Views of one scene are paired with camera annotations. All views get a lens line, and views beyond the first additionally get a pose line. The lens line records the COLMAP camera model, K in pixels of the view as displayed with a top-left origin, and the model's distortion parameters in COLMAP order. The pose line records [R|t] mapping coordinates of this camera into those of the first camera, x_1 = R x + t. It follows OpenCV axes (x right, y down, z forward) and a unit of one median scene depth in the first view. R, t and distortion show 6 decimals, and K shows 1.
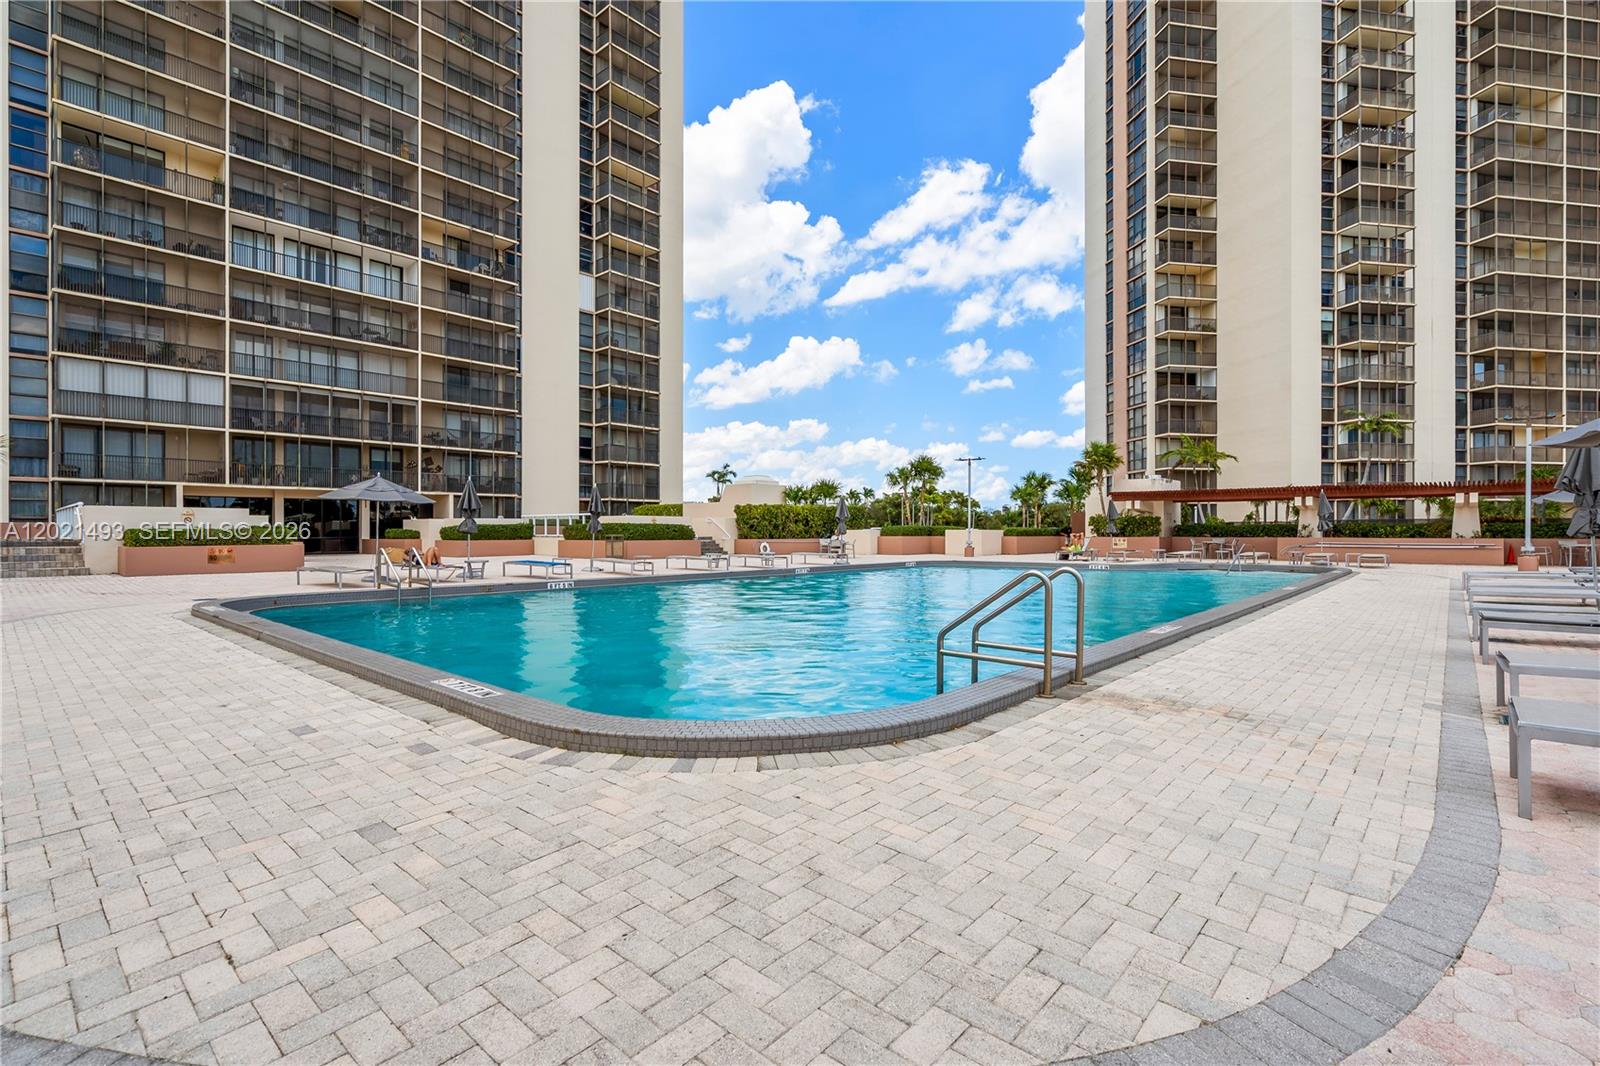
lens RADIAL K [[729.1, 0, 795.4], [0, 729.1, 537.0], [0, 0, 1]] dist [0.000074, 0.000108]
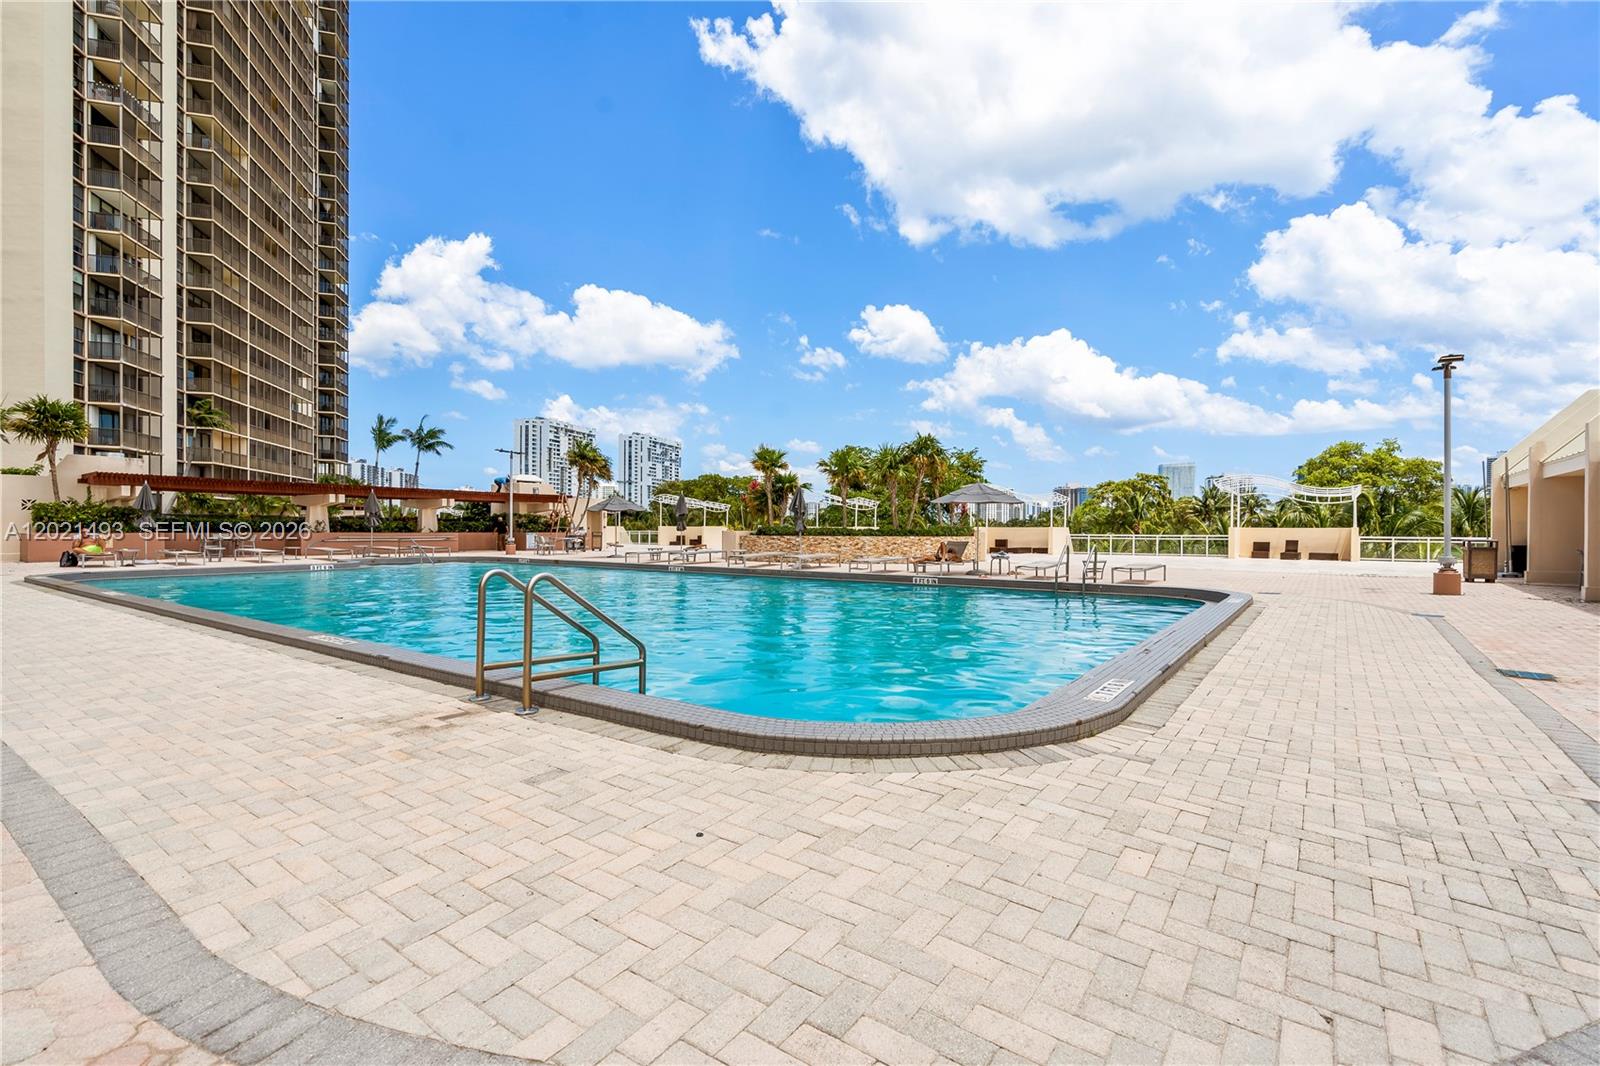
lens RADIAL K [[729.1, 0, 795.4], [0, 729.1, 537.0], [0, 0, 1]] dist [0.000074, 0.000108]
pose [[-0.100613, -0.003039, 0.994921, -0.217876], [-0.001490, 0.999995, 0.002904, 0.000832], [-0.994924, -0.001190, -0.100617, 0.239804]]
